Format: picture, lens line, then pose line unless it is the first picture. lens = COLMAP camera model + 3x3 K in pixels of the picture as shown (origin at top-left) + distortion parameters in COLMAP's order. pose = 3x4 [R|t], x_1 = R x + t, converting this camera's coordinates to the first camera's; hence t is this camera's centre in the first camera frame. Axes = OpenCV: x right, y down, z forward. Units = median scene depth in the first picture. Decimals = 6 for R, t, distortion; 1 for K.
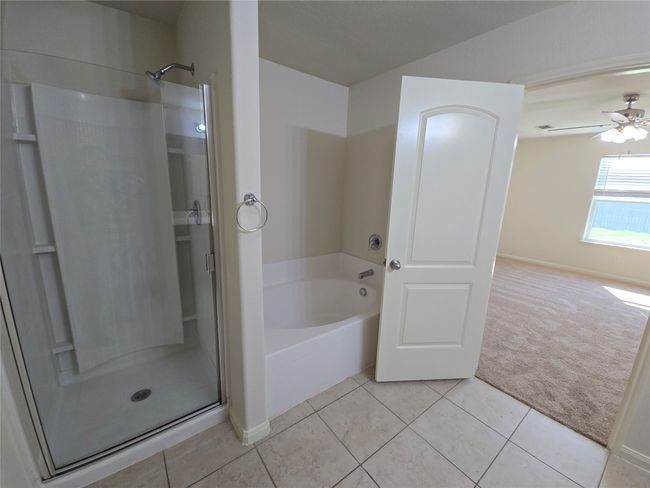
lens RADIAL K [[262.6, 0, 328.7], [0, 262.6, 245.2], [0, 0, 1]] dist [0.010406, -0.010615]
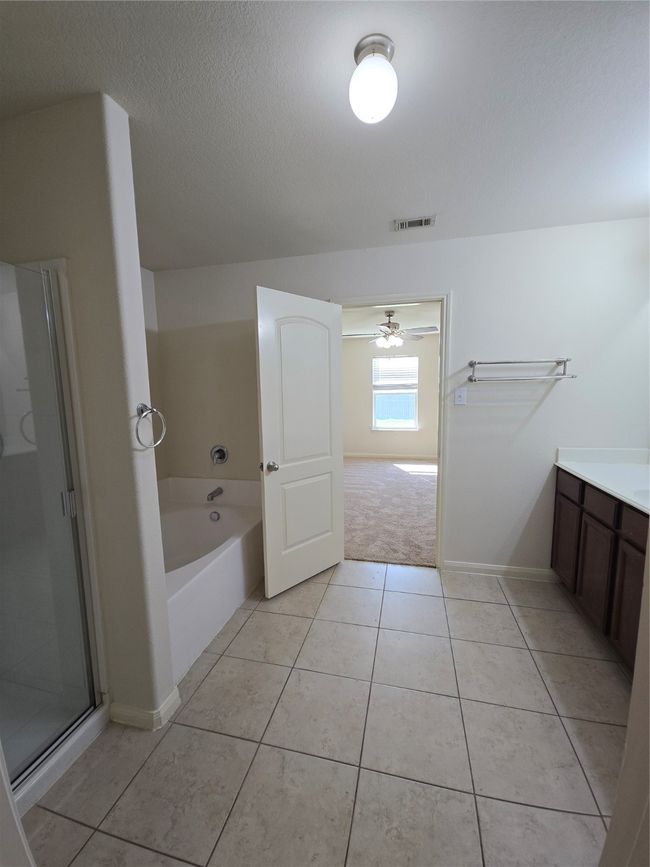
lens RADIAL K [[350.2, 0, 327.3], [0, 350.2, 441.9], [0, 0, 1]] dist [0.010406, -0.010615]
pose [[0.769382, -0.137122, 0.623898, -0.315405], [0.180345, 0.983584, -0.006223, 0.021975], [-0.612803, 0.117305, 0.781481, -0.135217]]
